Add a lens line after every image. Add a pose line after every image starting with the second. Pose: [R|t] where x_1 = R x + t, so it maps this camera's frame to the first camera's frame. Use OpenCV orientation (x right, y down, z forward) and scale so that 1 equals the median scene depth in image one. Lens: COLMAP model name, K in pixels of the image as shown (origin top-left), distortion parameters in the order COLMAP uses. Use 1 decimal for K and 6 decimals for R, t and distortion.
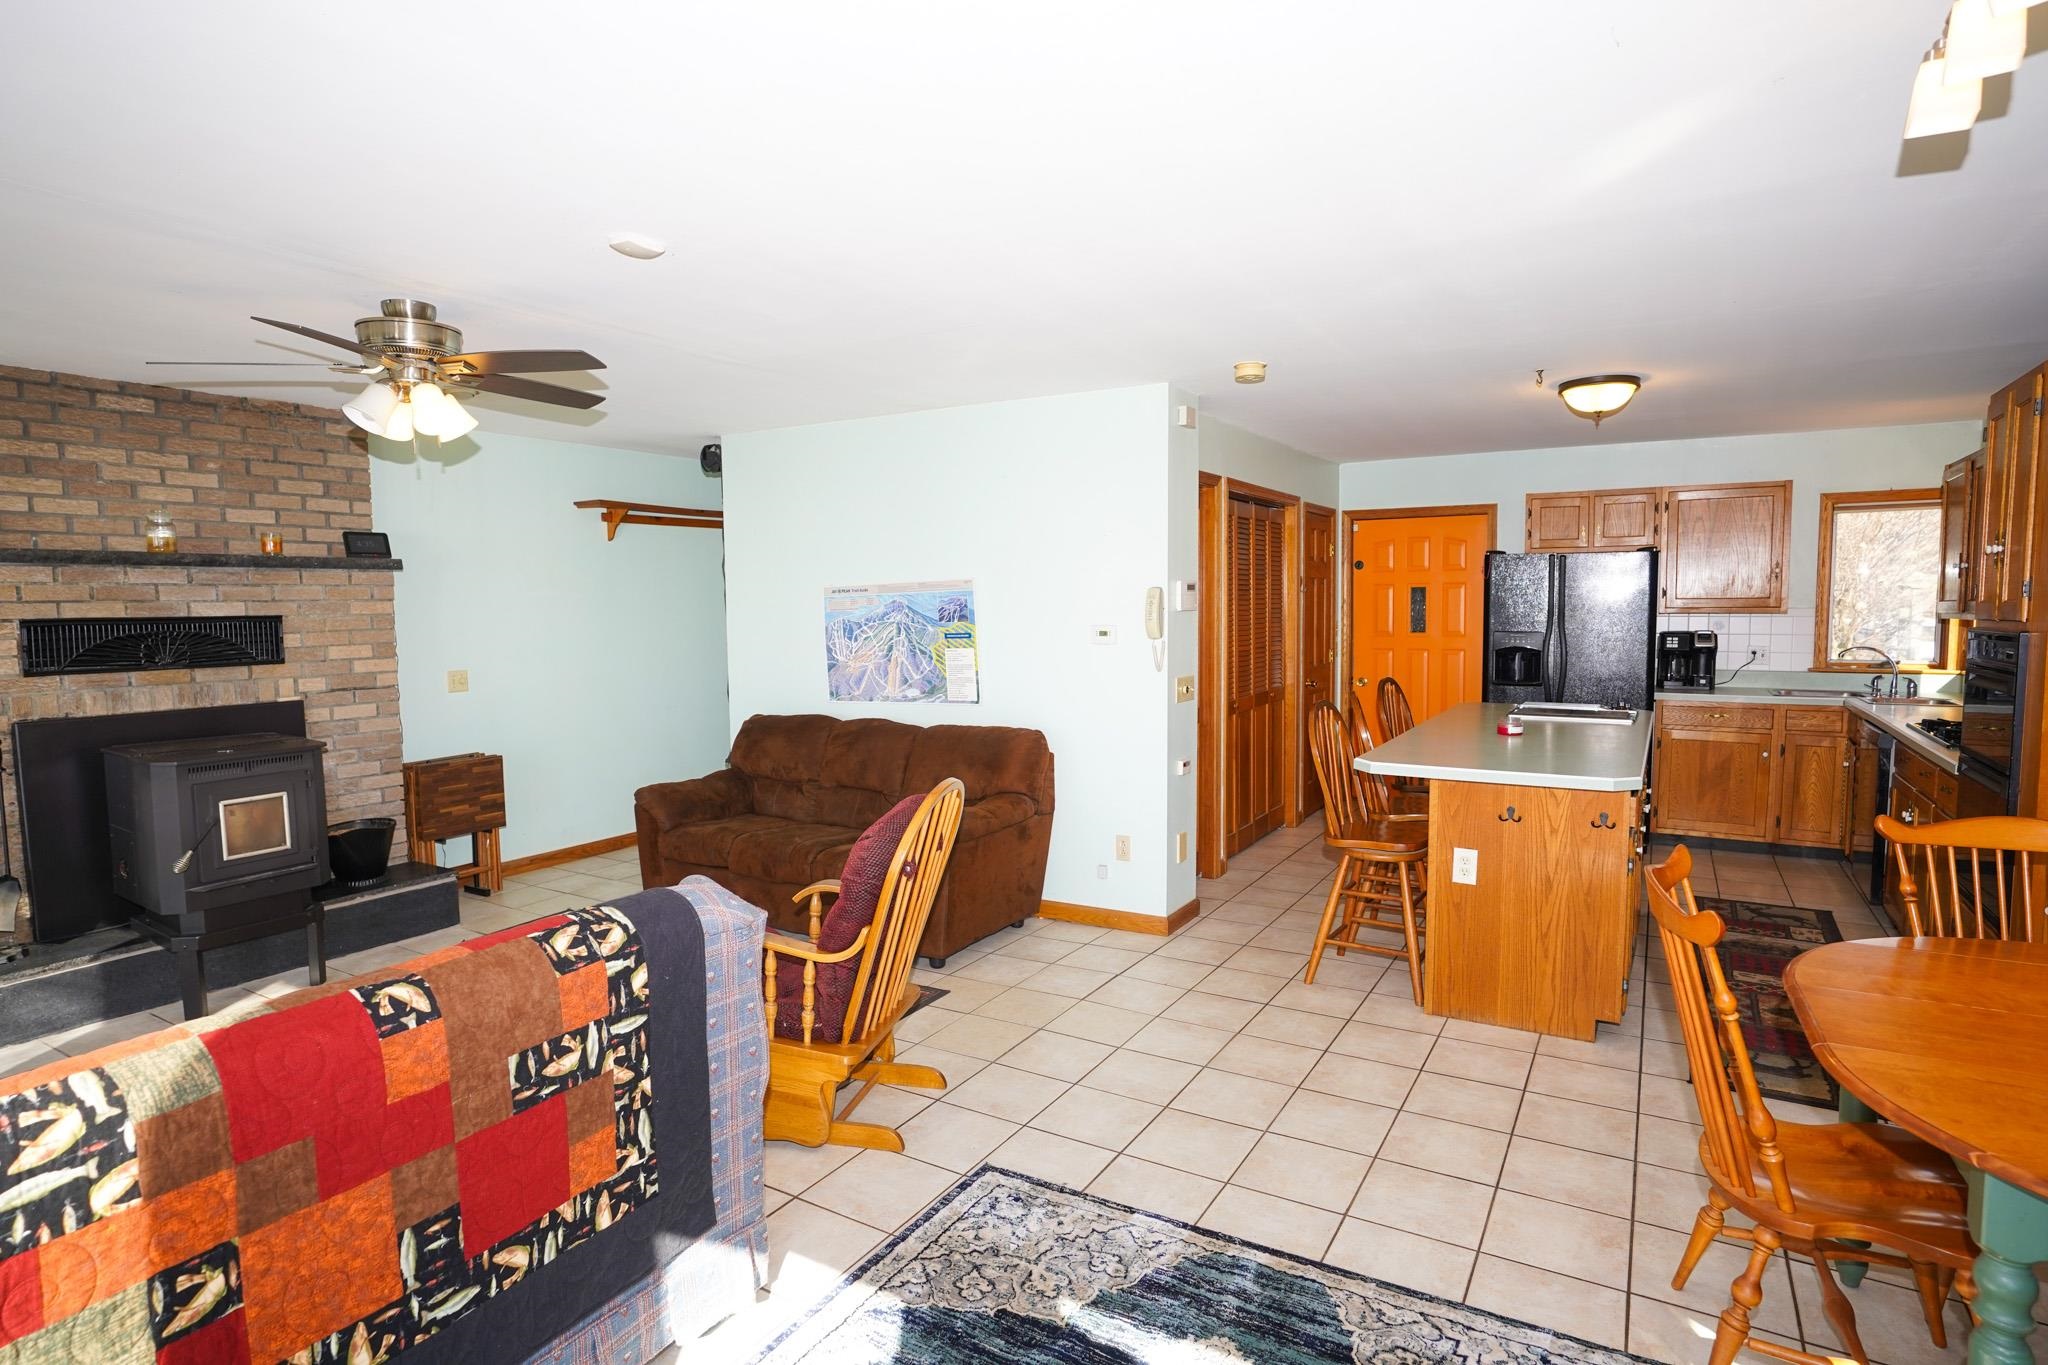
lens RADIAL K [[1064.5, 0, 1036.6], [0, 1064.5, 688.6], [0, 0, 1]] dist [-0.056894, 0.031863]
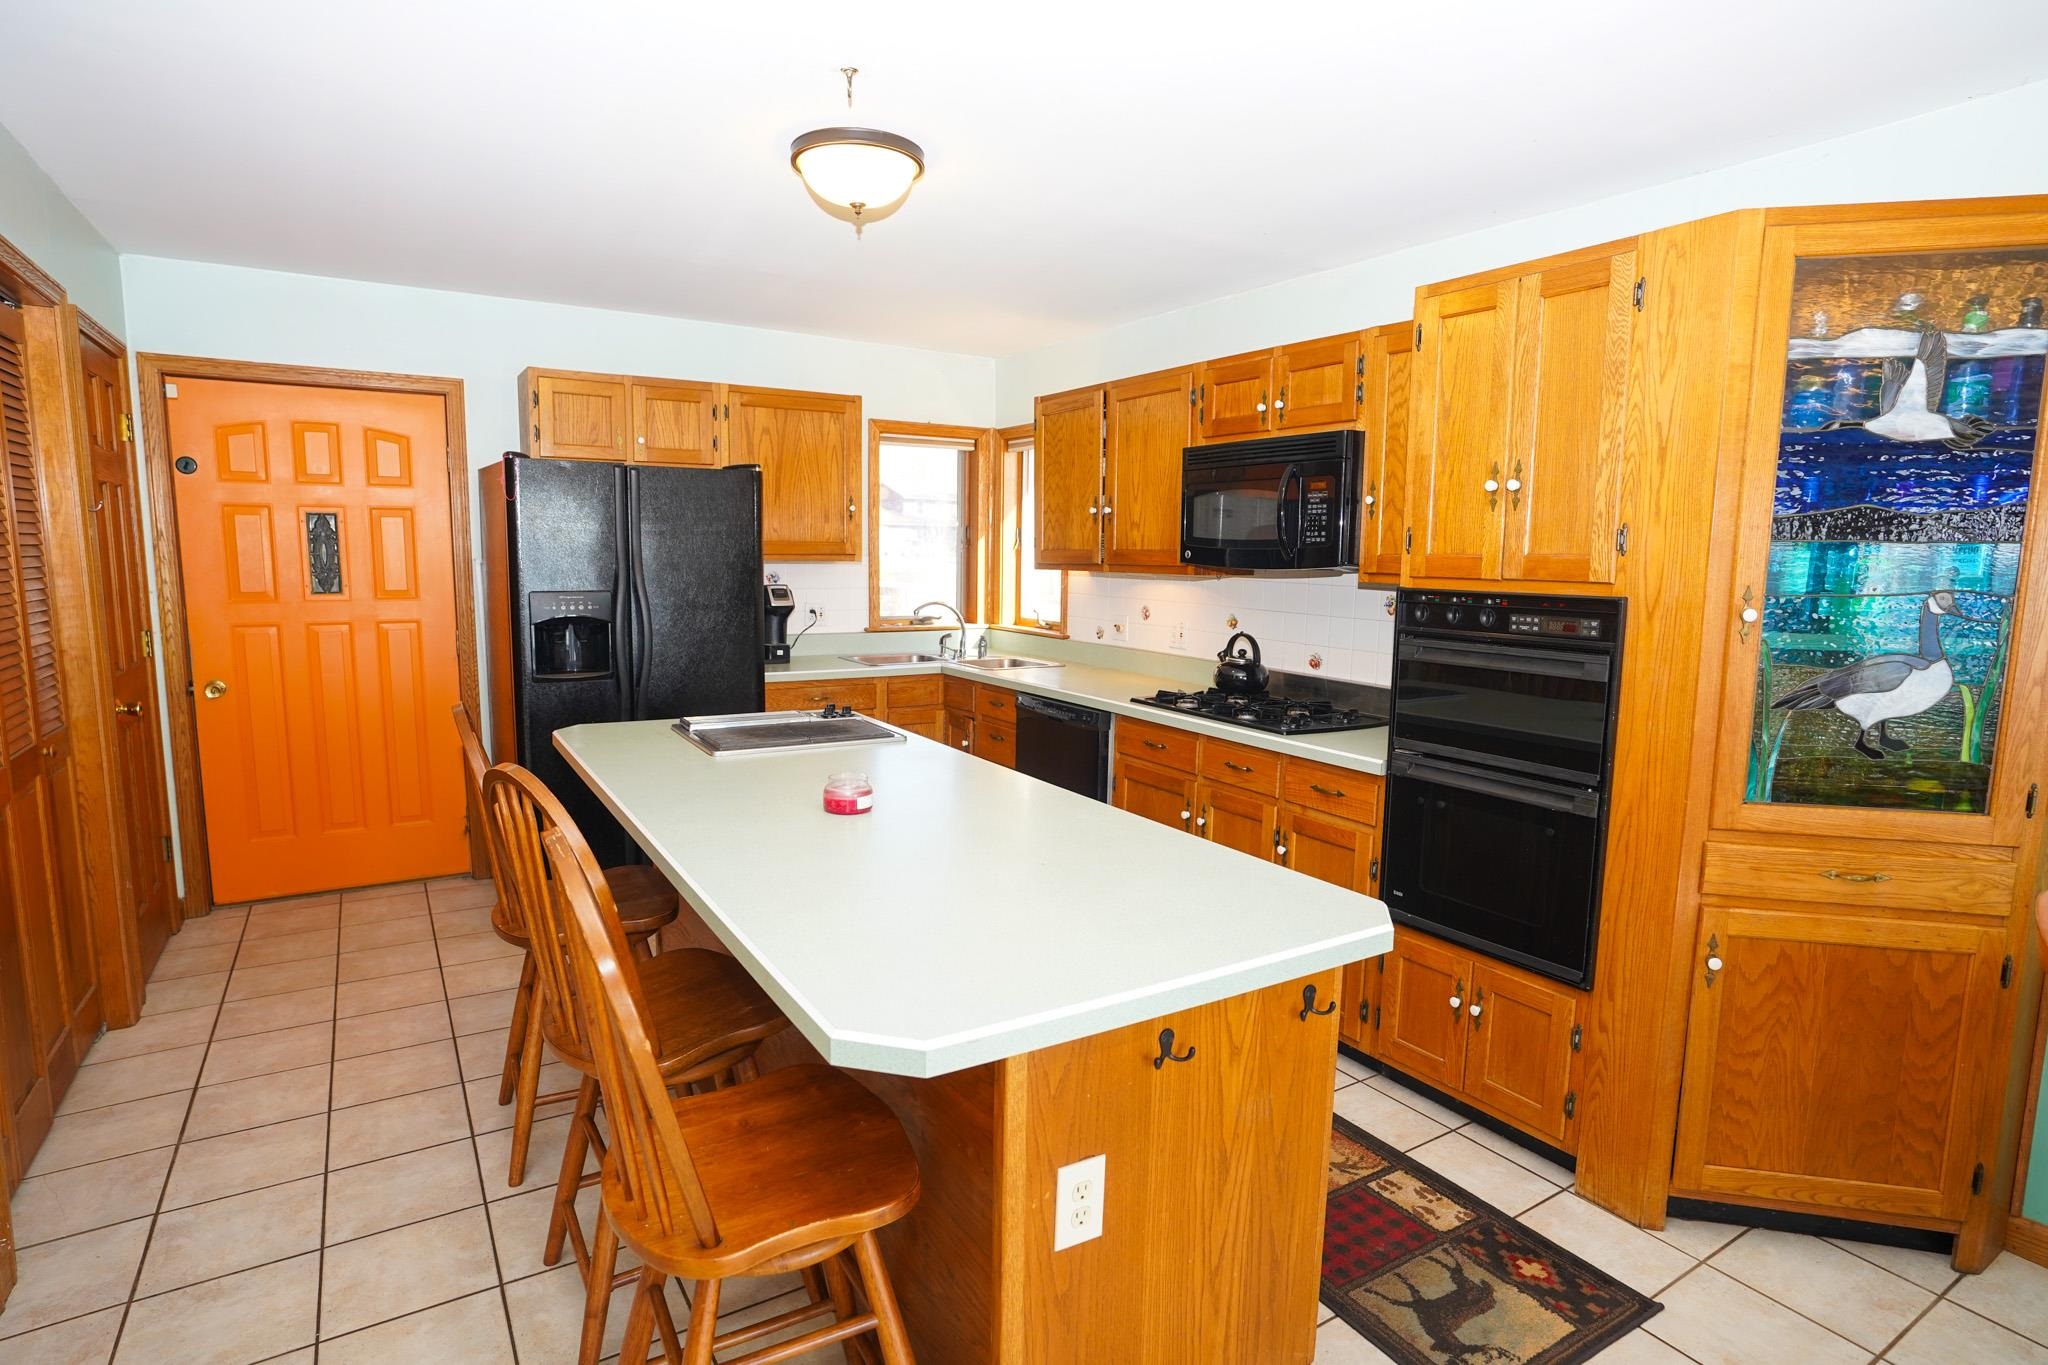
lens RADIAL K [[1064.5, 0, 1036.6], [0, 1064.5, 688.6], [0, 0, 1]] dist [-0.056894, 0.031863]
pose [[0.450574, -0.097747, 0.887372, 0.048533], [0.052037, 0.995173, 0.083200, -0.045260], [-0.891221, 0.008689, 0.453486, 0.630718]]
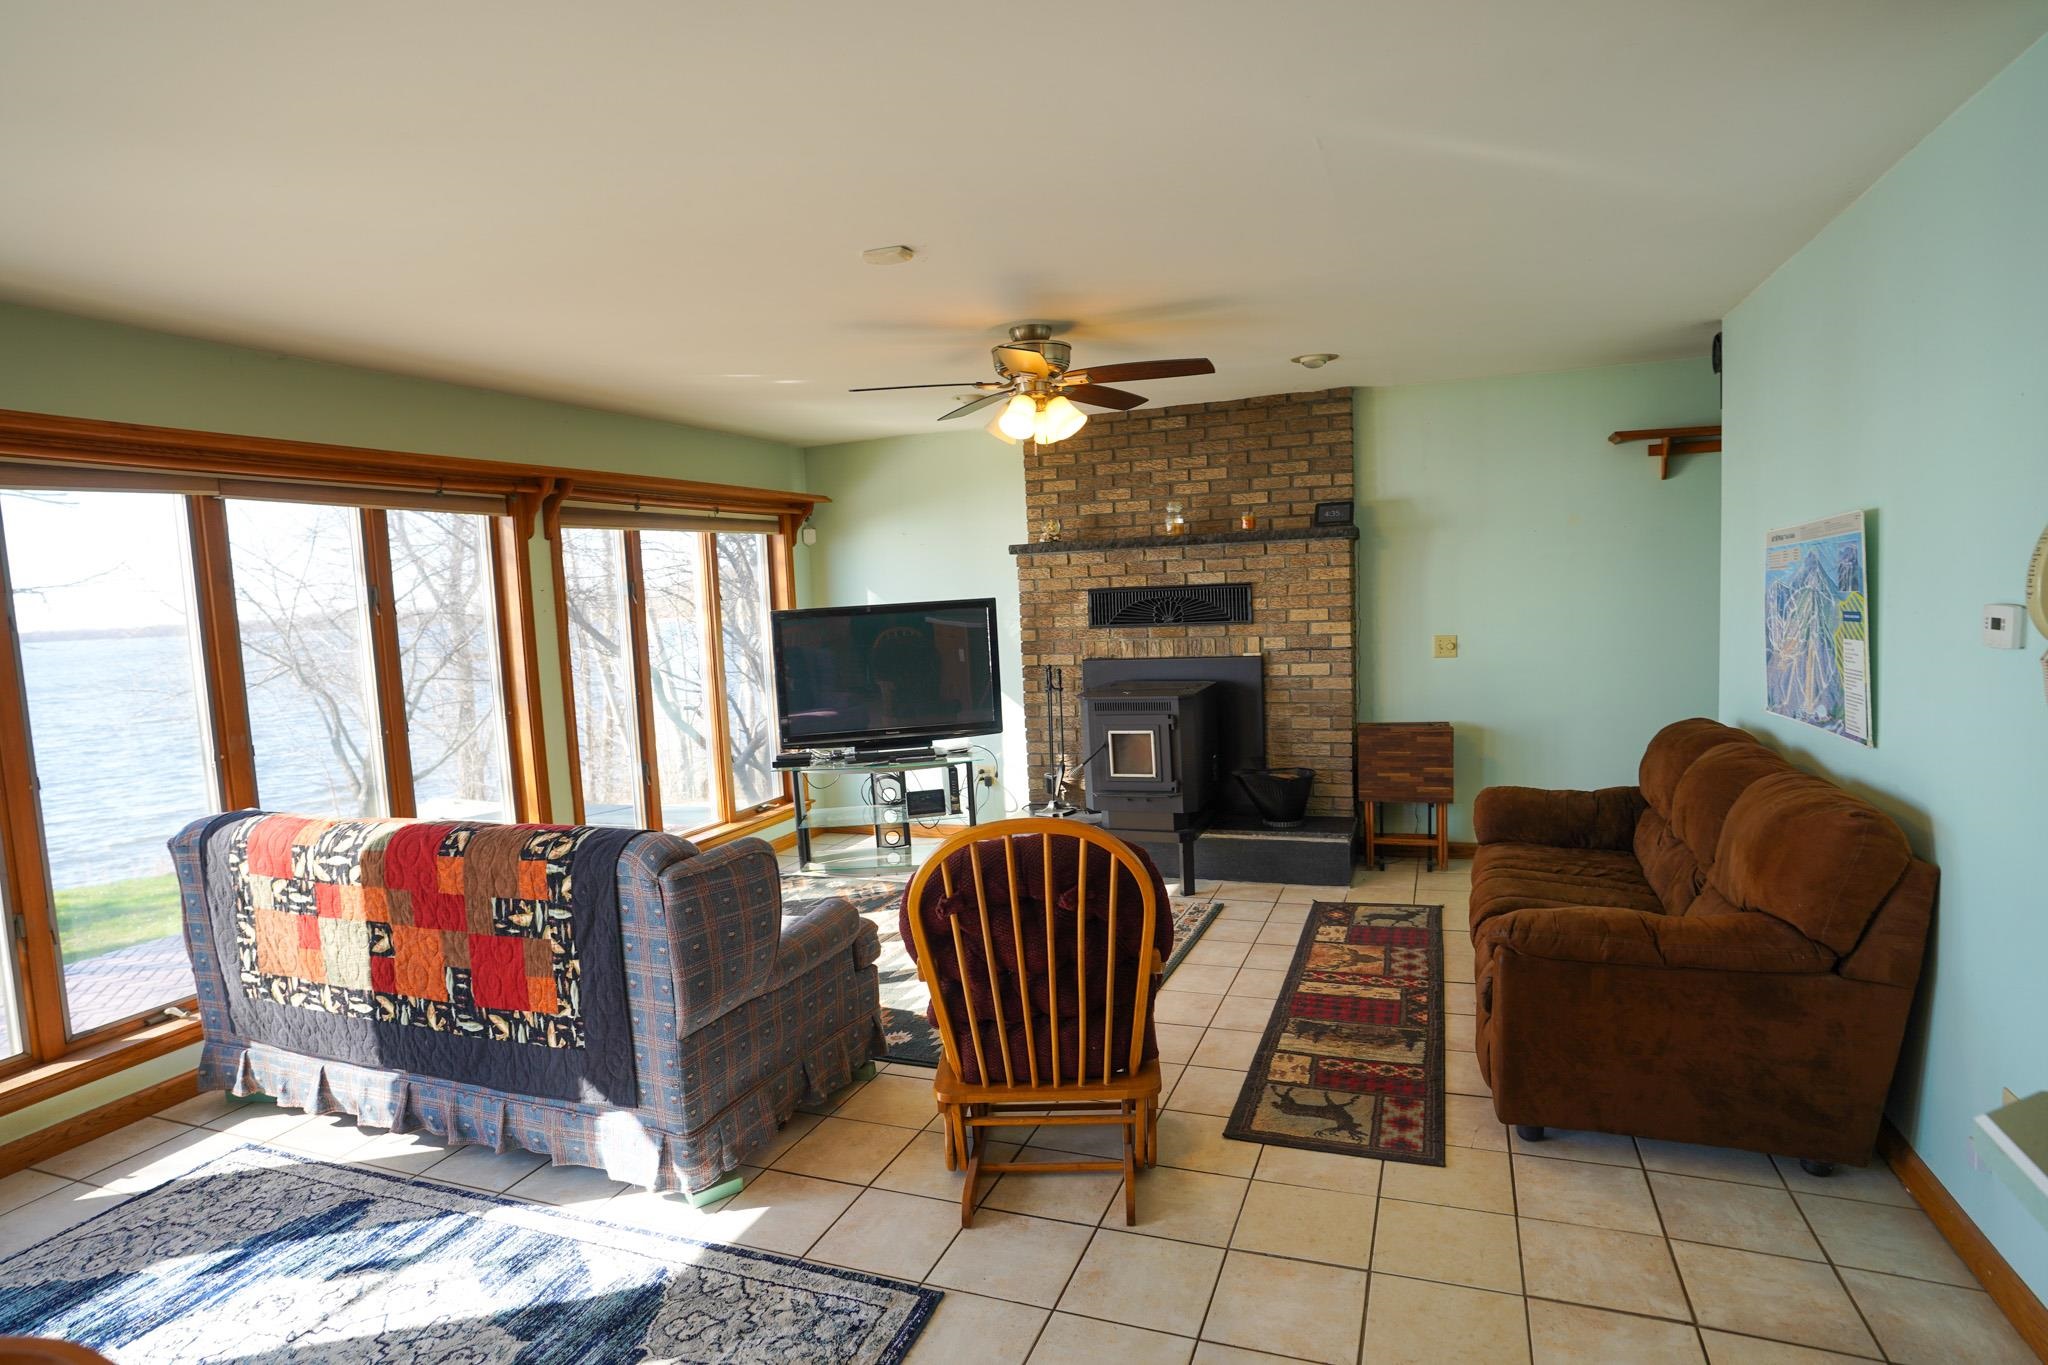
lens RADIAL K [[1088.3, 0, 1034.0], [0, 1088.3, 686.9], [0, 0, 1]] dist [-0.060866, 0.038677]
pose [[0.175480, 0.092075, -0.980168, 0.416263], [-0.039312, 0.995478, 0.086475, -0.047447], [0.983698, 0.023358, 0.178306, 0.525188]]
